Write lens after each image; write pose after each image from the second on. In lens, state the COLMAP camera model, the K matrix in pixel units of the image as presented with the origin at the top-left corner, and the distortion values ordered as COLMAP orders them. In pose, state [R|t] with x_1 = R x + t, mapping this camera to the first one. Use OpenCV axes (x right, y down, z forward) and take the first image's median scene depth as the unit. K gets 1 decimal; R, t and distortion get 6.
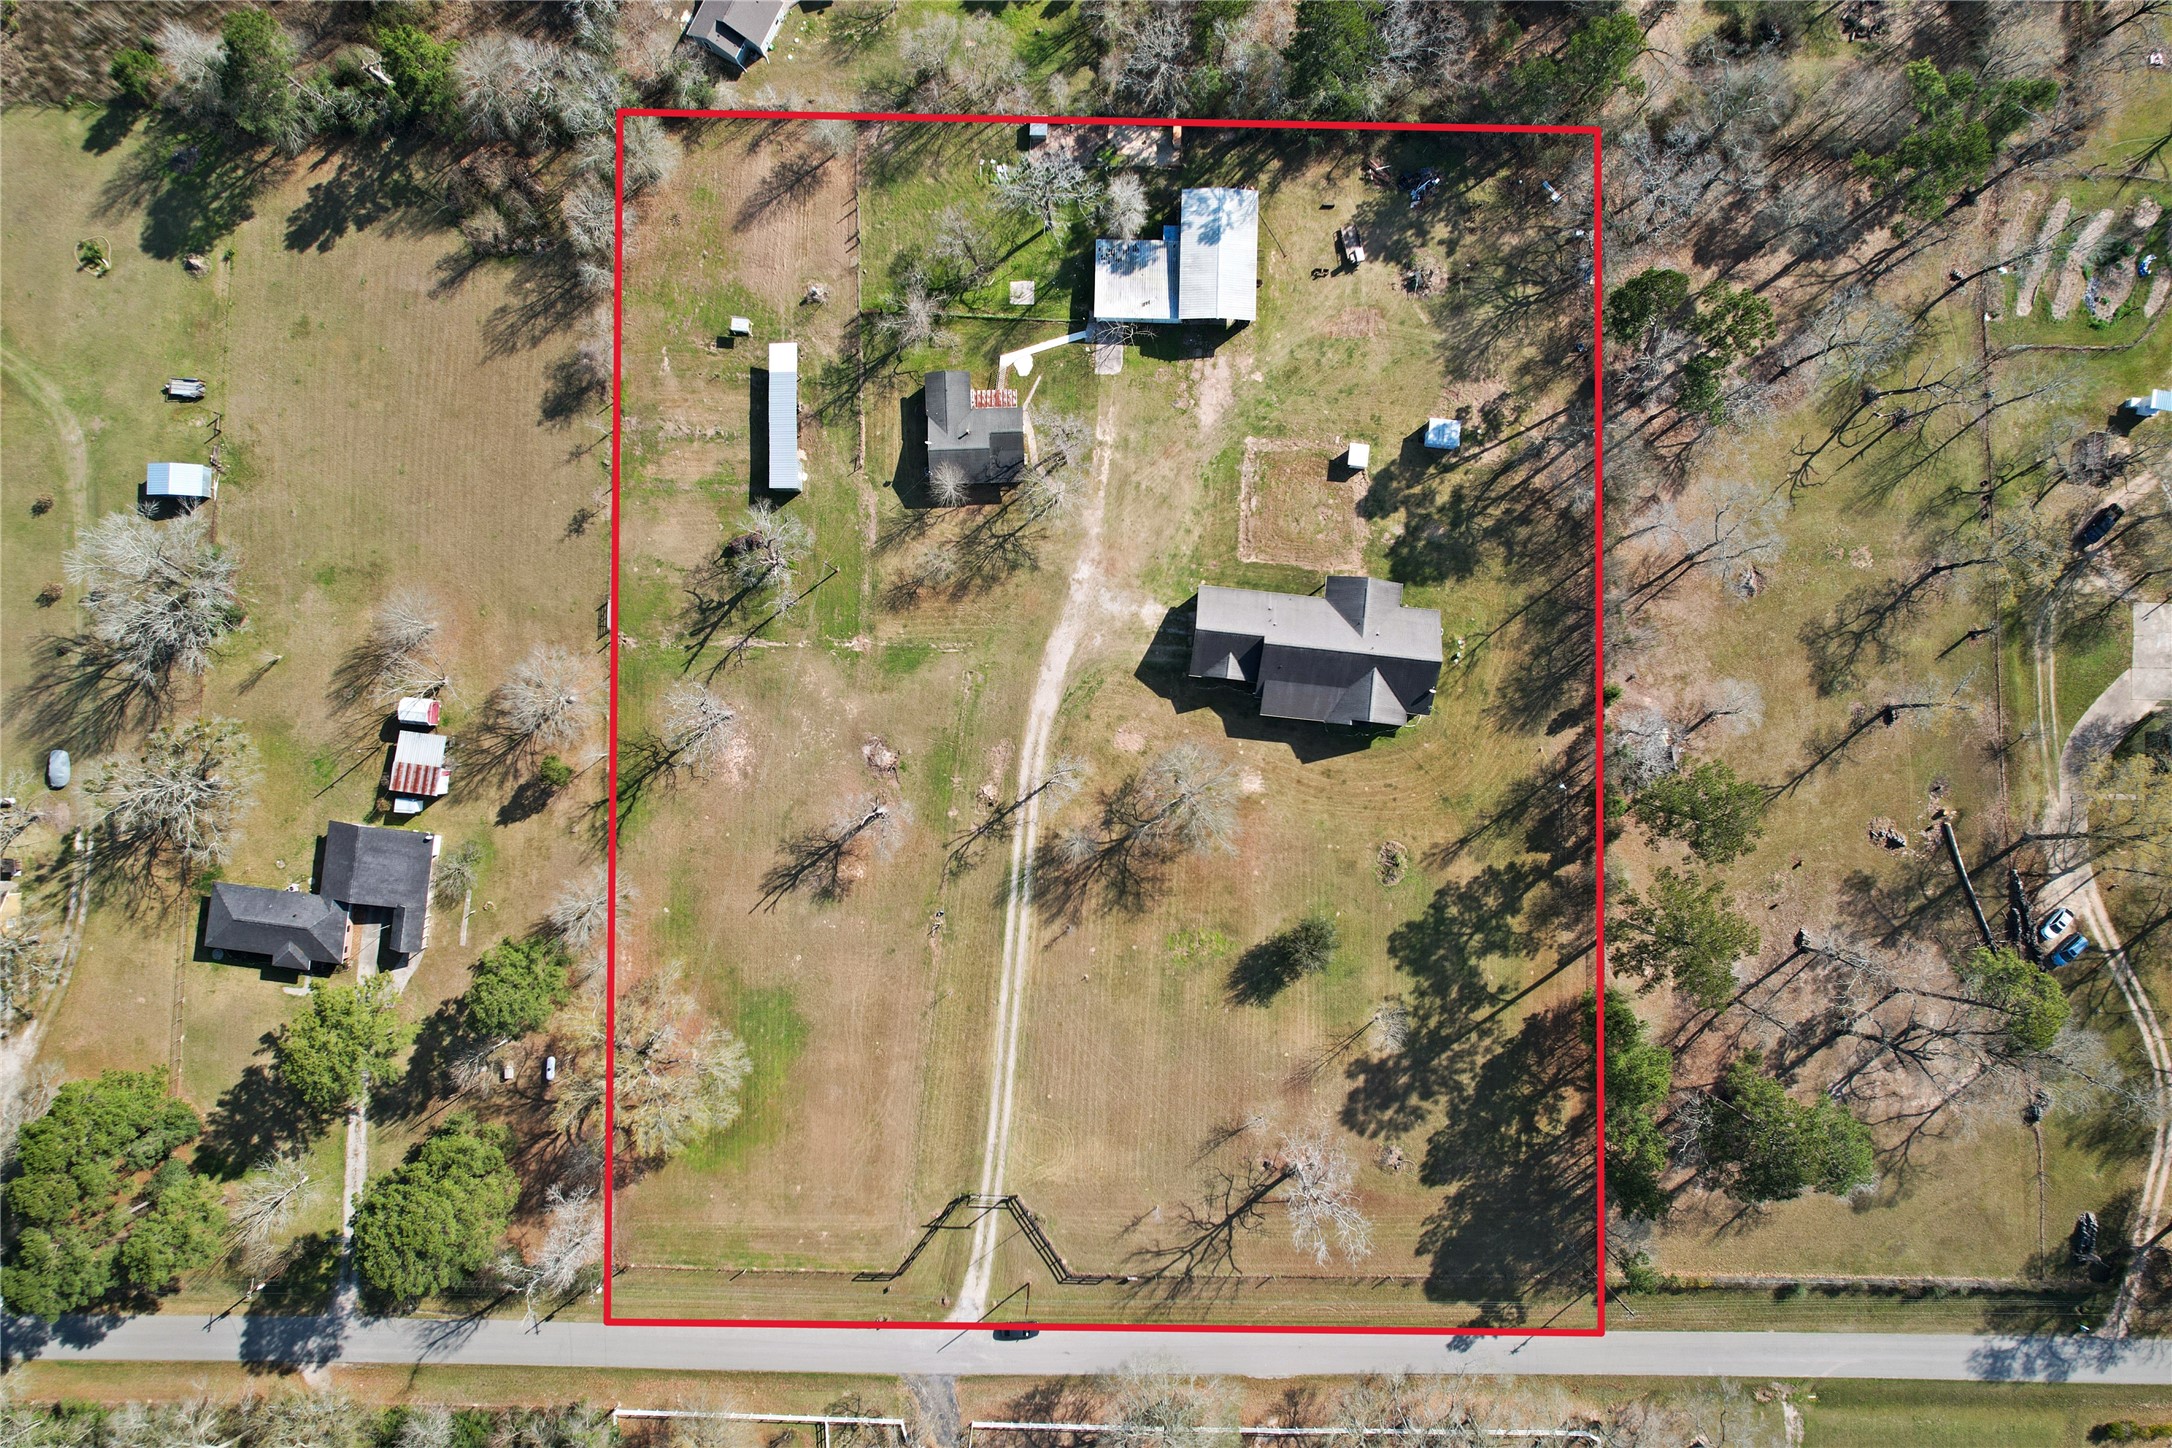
lens RADIAL K [[1387.3, 0, 1095.7], [0, 1387.3, 724.8], [0, 0, 1]] dist [-0.028500, 0.031494]
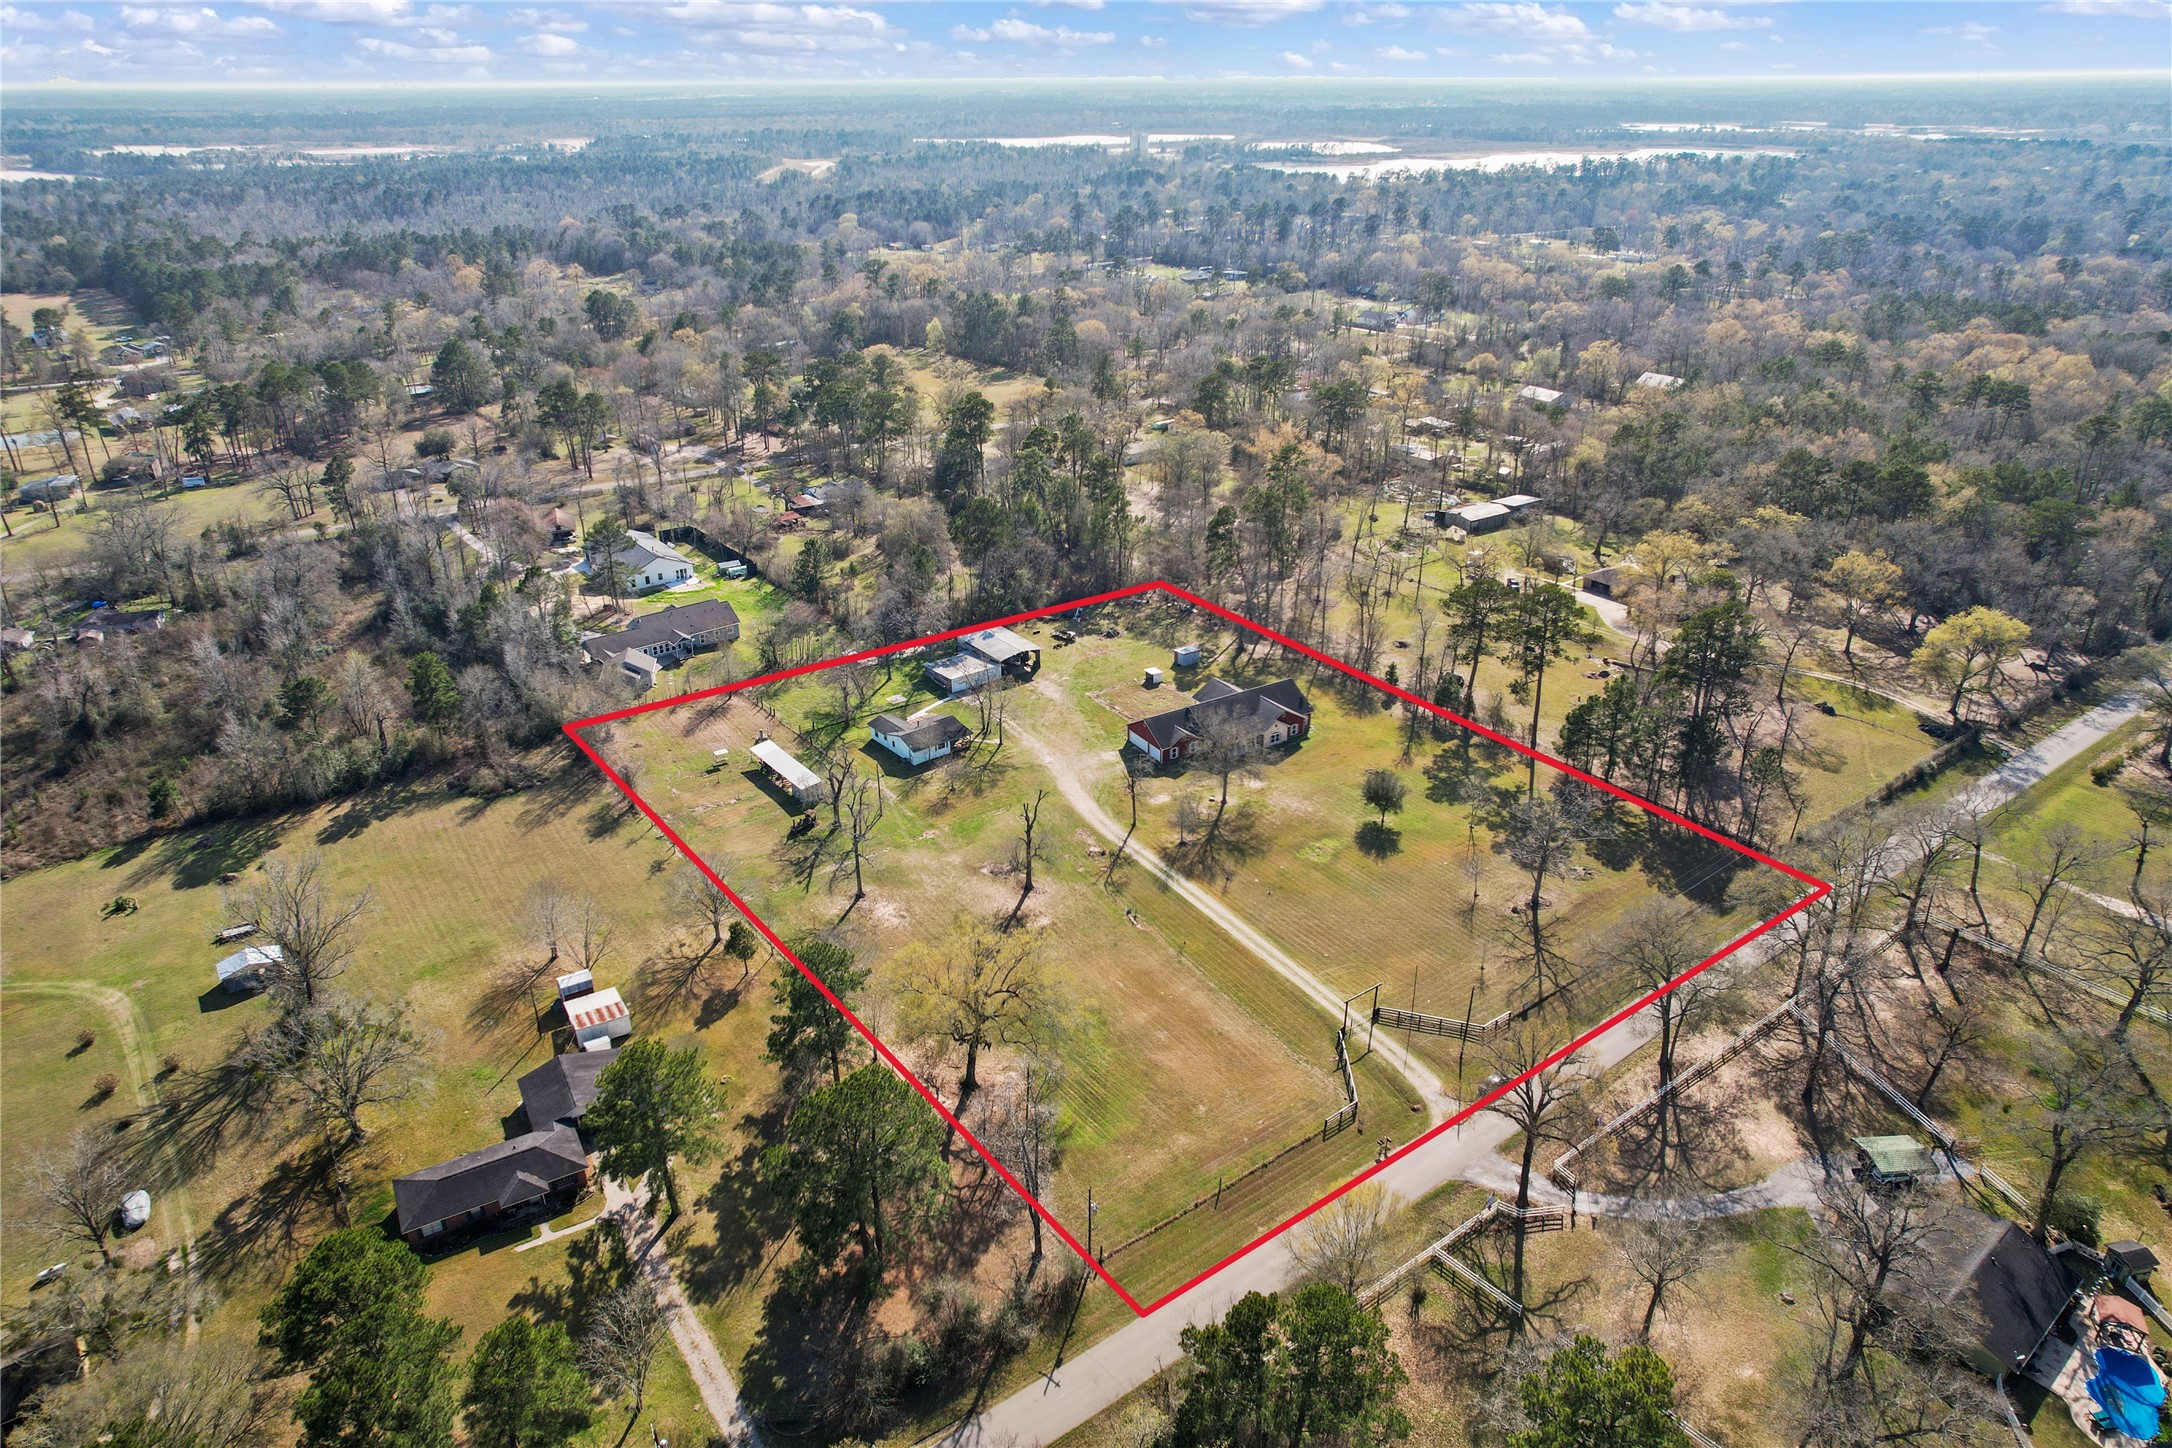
lens RADIAL K [[1360.3, 0, 1095.3], [0, 1360.3, 724.3], [0, 0, 1]] dist [-0.018733, 0.000818]
pose [[0.789988, -0.265755, 0.552534, -0.669161], [0.613097, 0.350602, -0.707948, 0.806386], [-0.005579, 0.898027, 0.439905, 0.411220]]
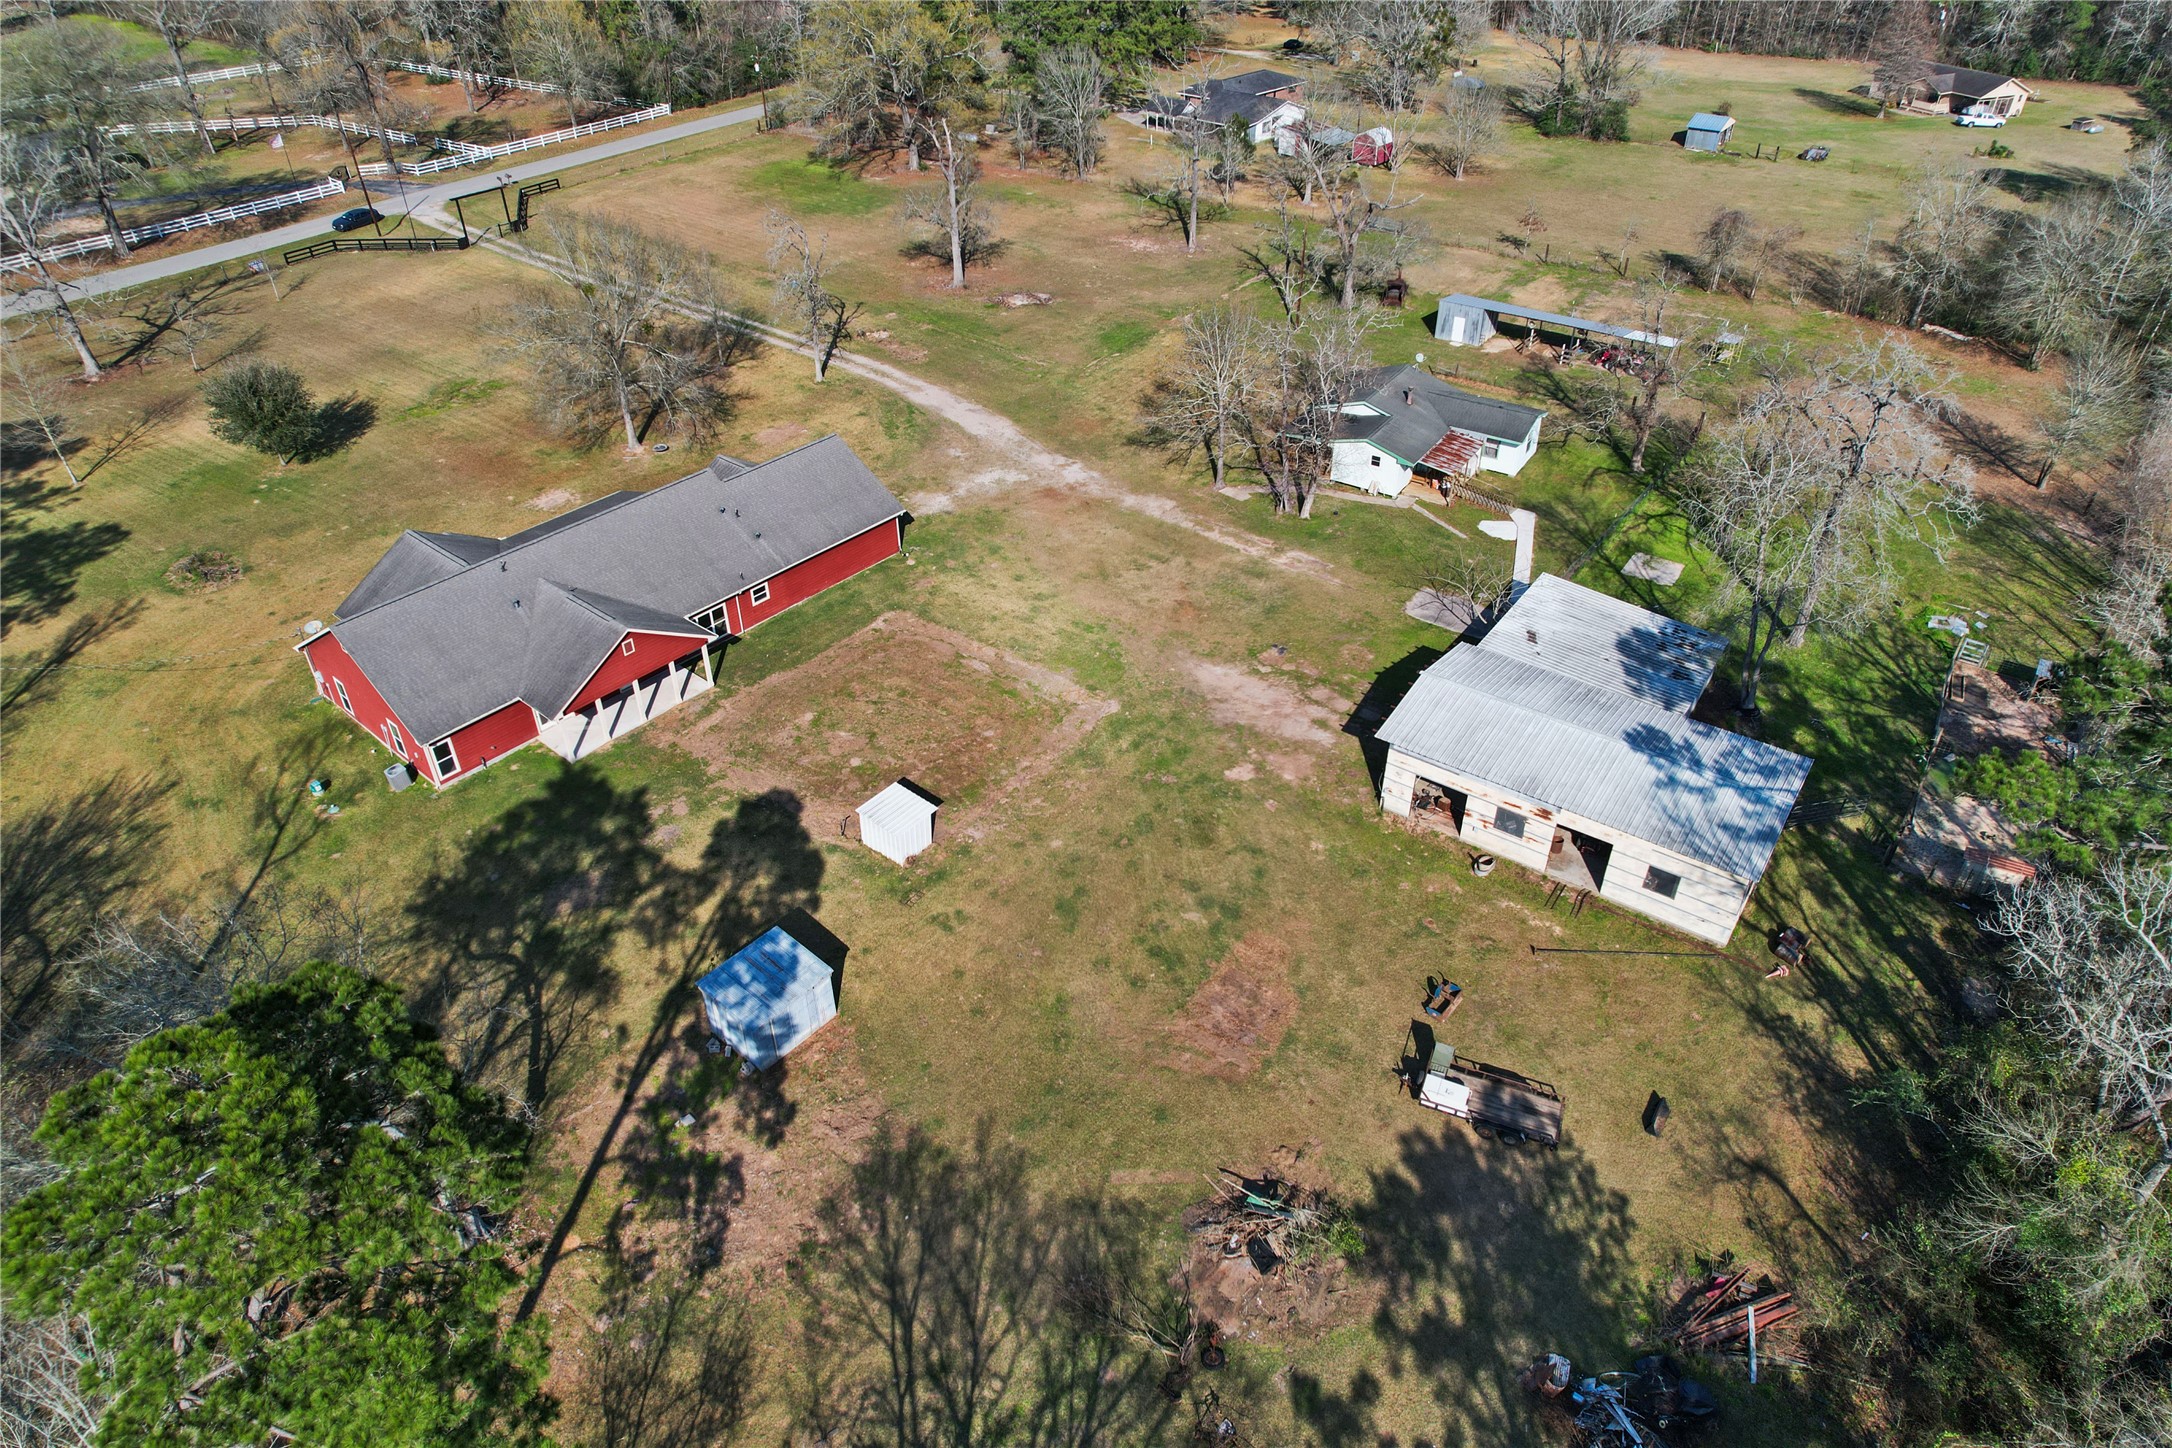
lens RADIAL K [[1372.0, 0, 1106.6], [0, 1372.0, 750.5], [0, 0, 1]] dist [-0.054634, 0.030105]
pose [[-0.556541, 0.499927, -0.663577, 0.376772], [-0.830706, -0.321591, 0.454431, -0.386002], [0.013782, 0.804147, 0.594271, 0.780057]]
